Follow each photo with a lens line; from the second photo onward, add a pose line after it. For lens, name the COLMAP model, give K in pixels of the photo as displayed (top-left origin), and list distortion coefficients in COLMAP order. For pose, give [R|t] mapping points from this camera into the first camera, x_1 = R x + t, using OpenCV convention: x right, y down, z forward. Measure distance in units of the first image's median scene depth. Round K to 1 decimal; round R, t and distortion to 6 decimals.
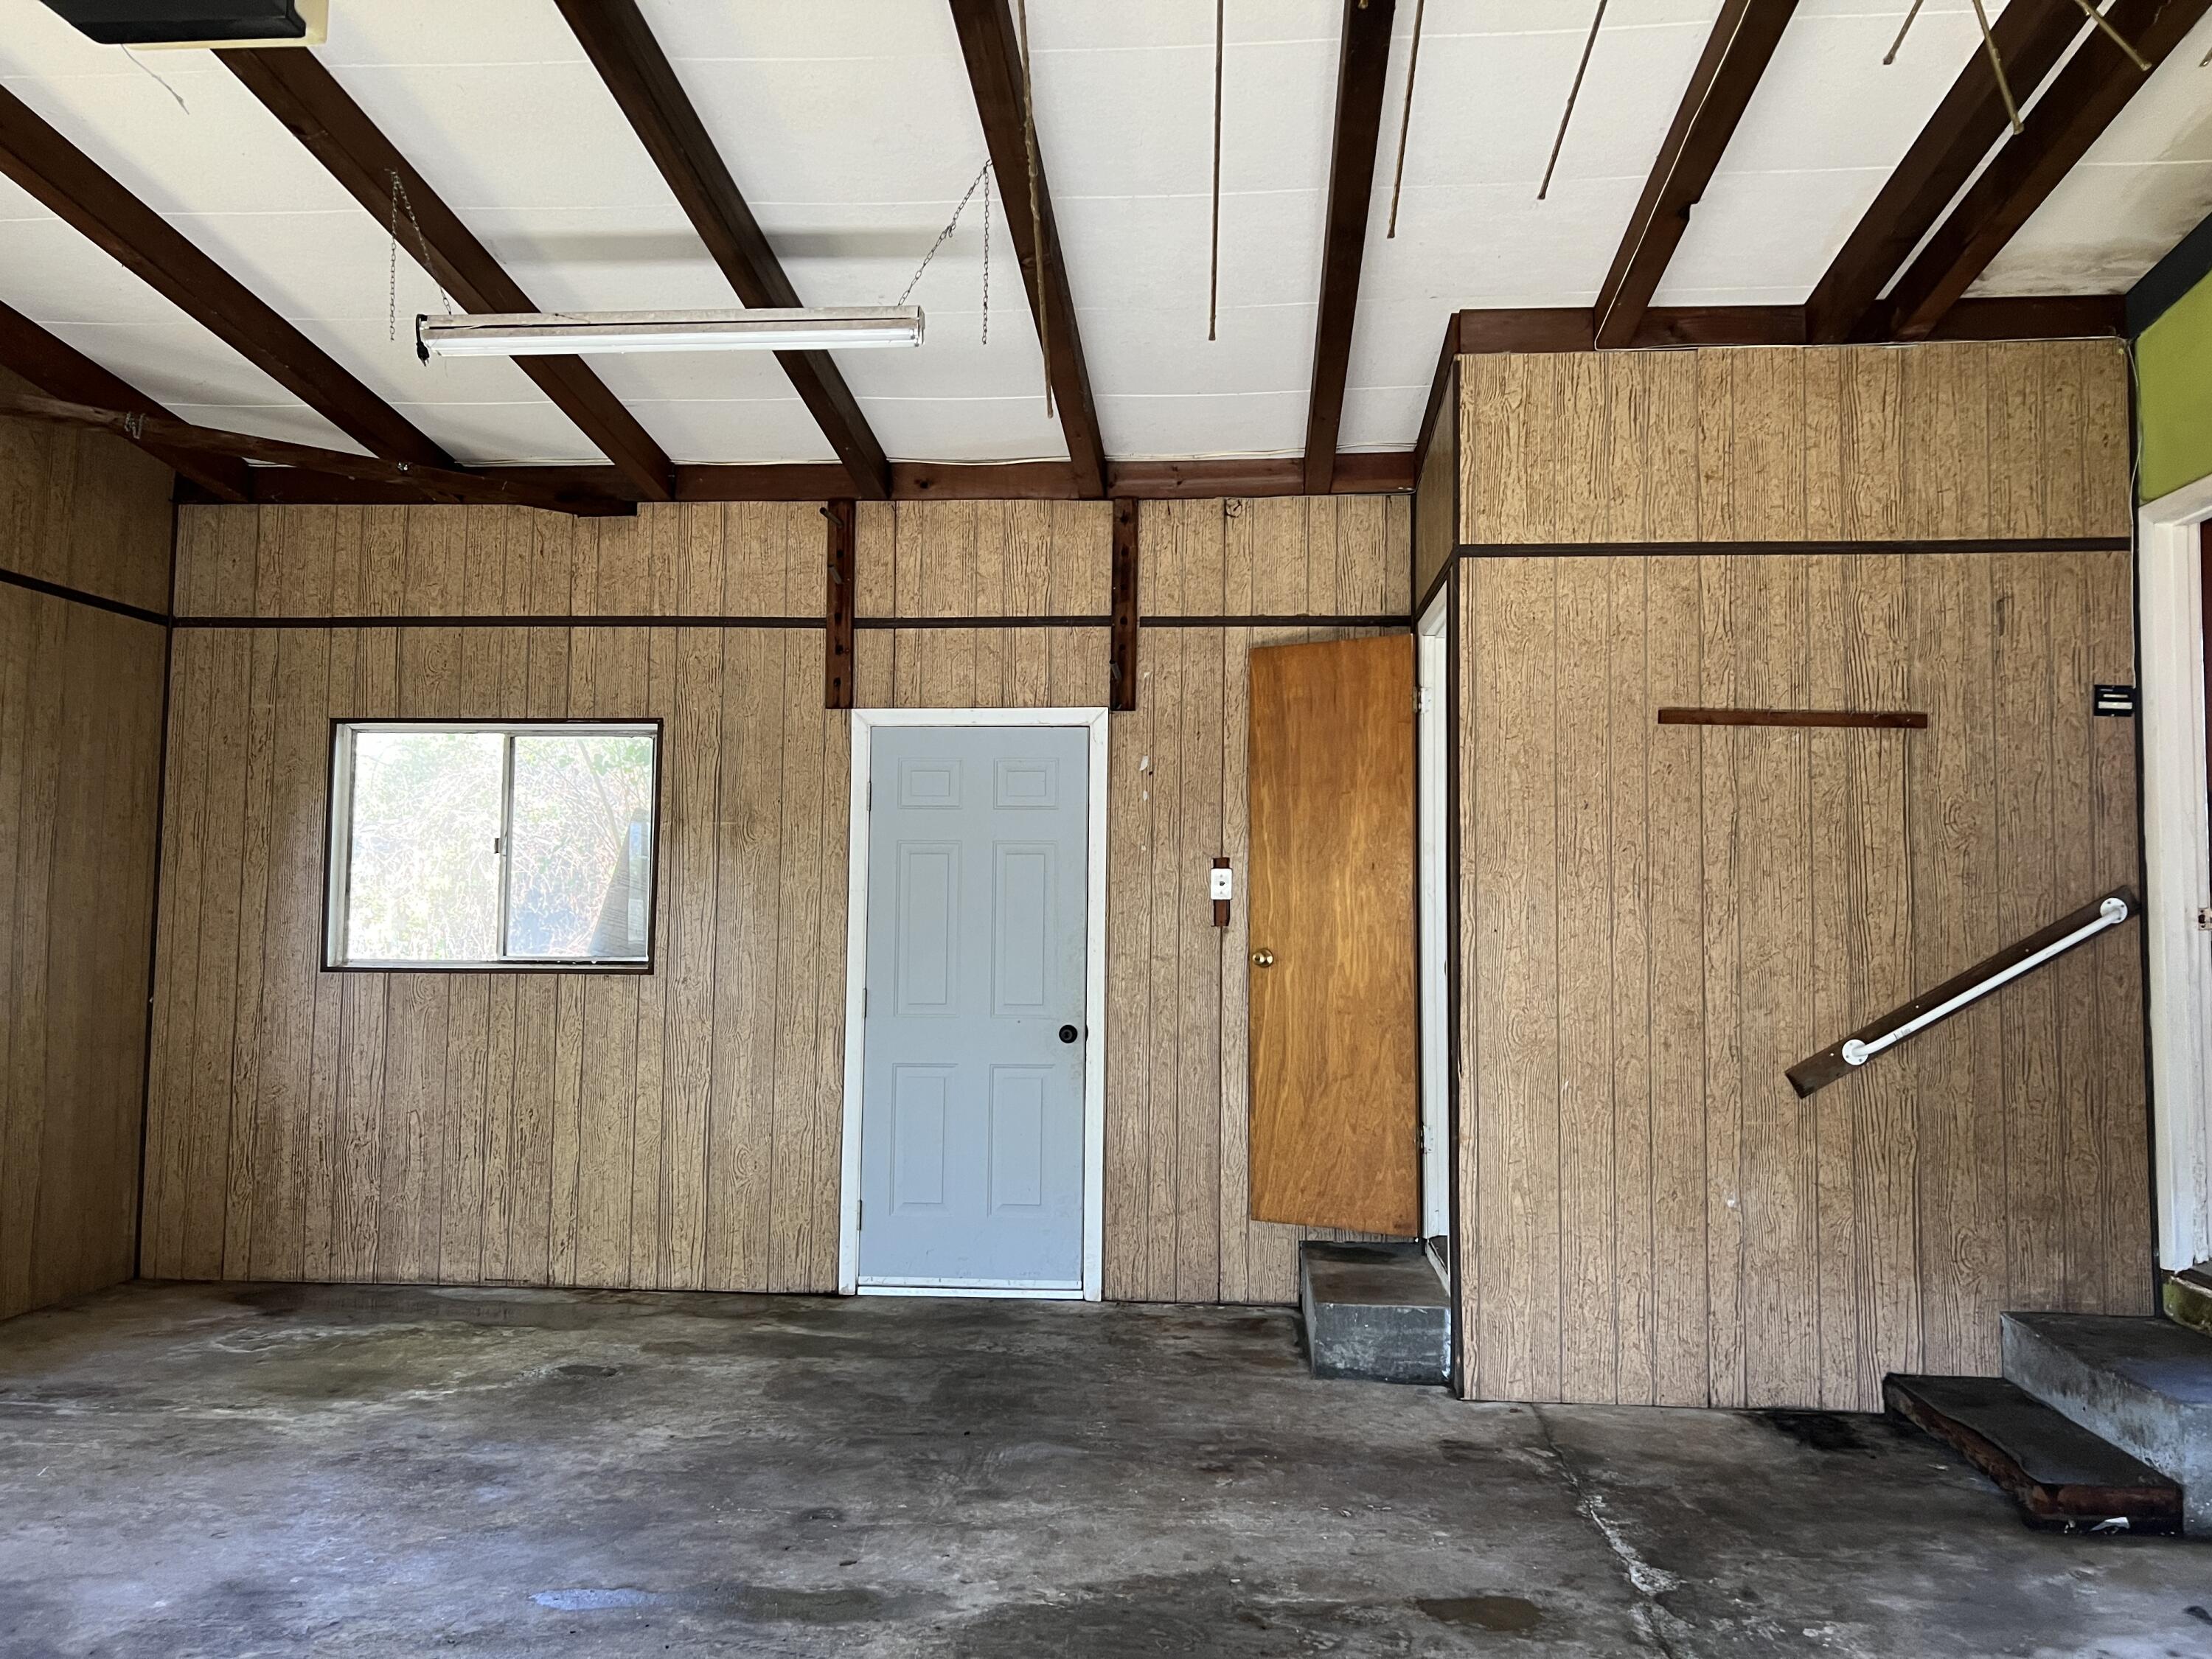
lens RADIAL K [[1652.7, 0, 1105.0], [0, 1652.7, 825.6], [0, 0, 1]] dist [0.061244, -0.069978]
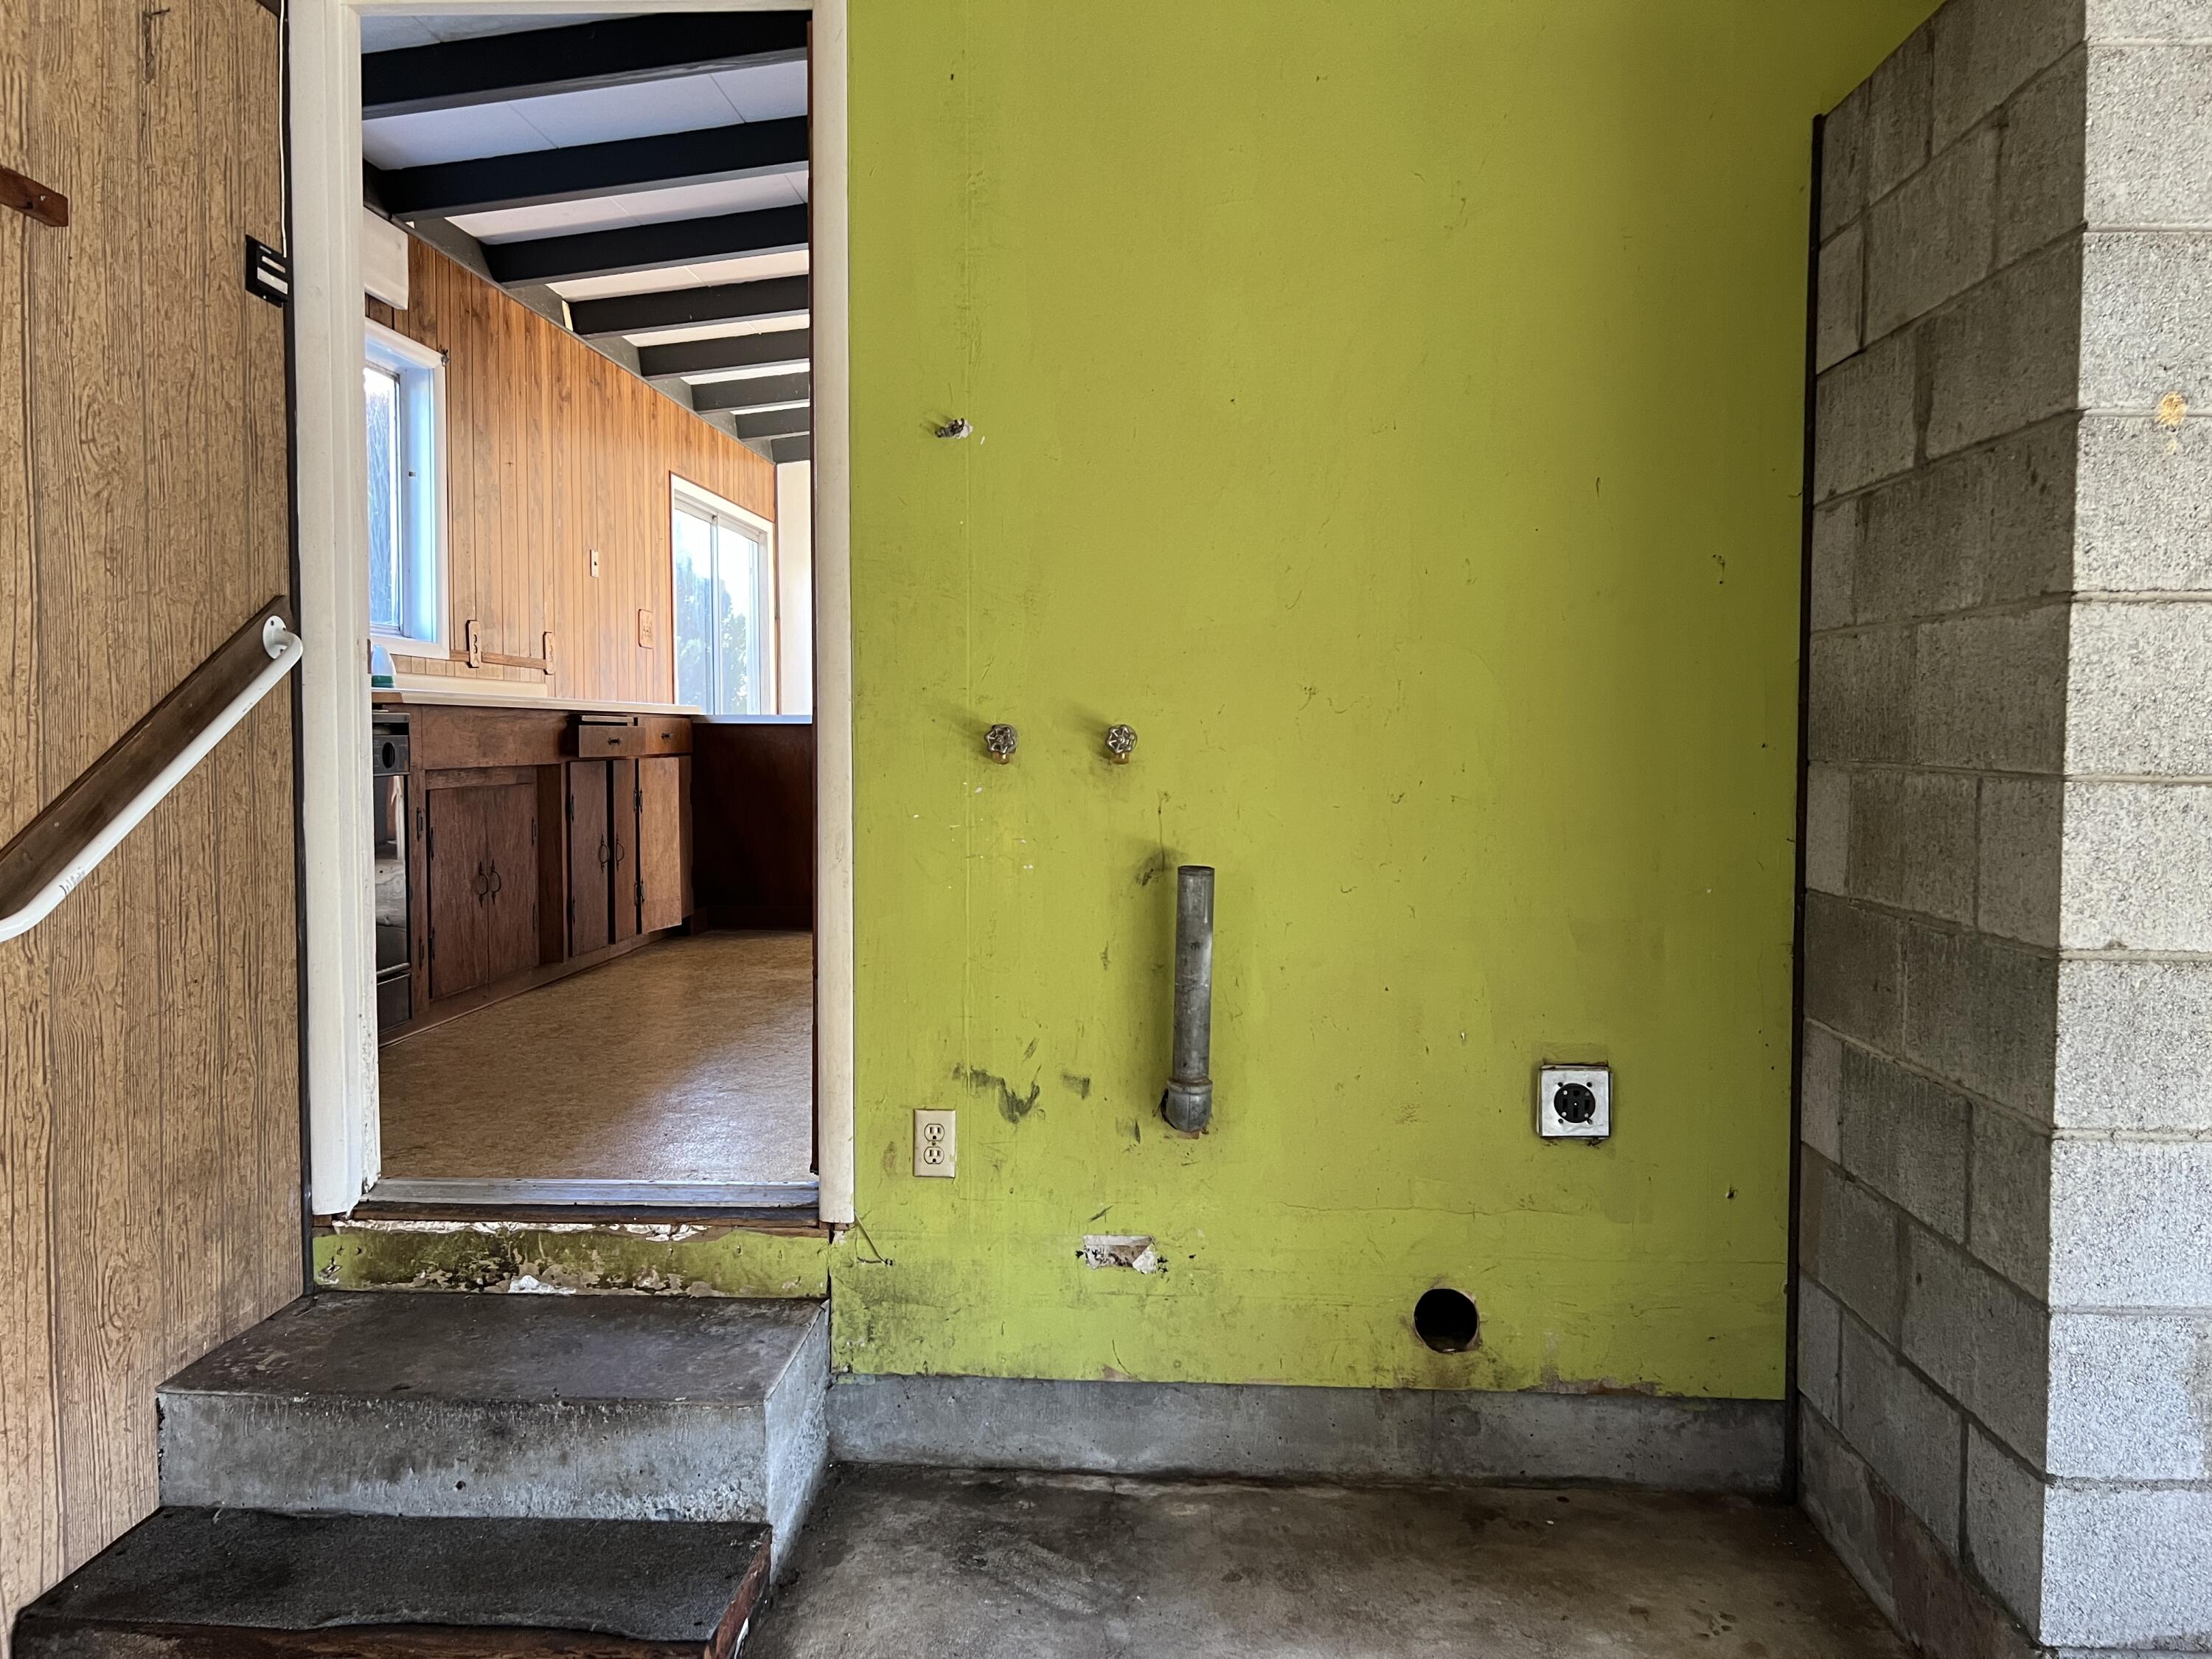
lens RADIAL K [[1652.7, 0, 1096.3], [0, 1652.7, 812.6], [0, 0, 1]] dist [0.061244, -0.069978]
pose [[-0.028894, -0.058783, 0.997853, 0.008644], [-0.064940, 0.996271, 0.056809, 0.059556], [-0.997471, -0.063159, -0.032603, 0.725728]]
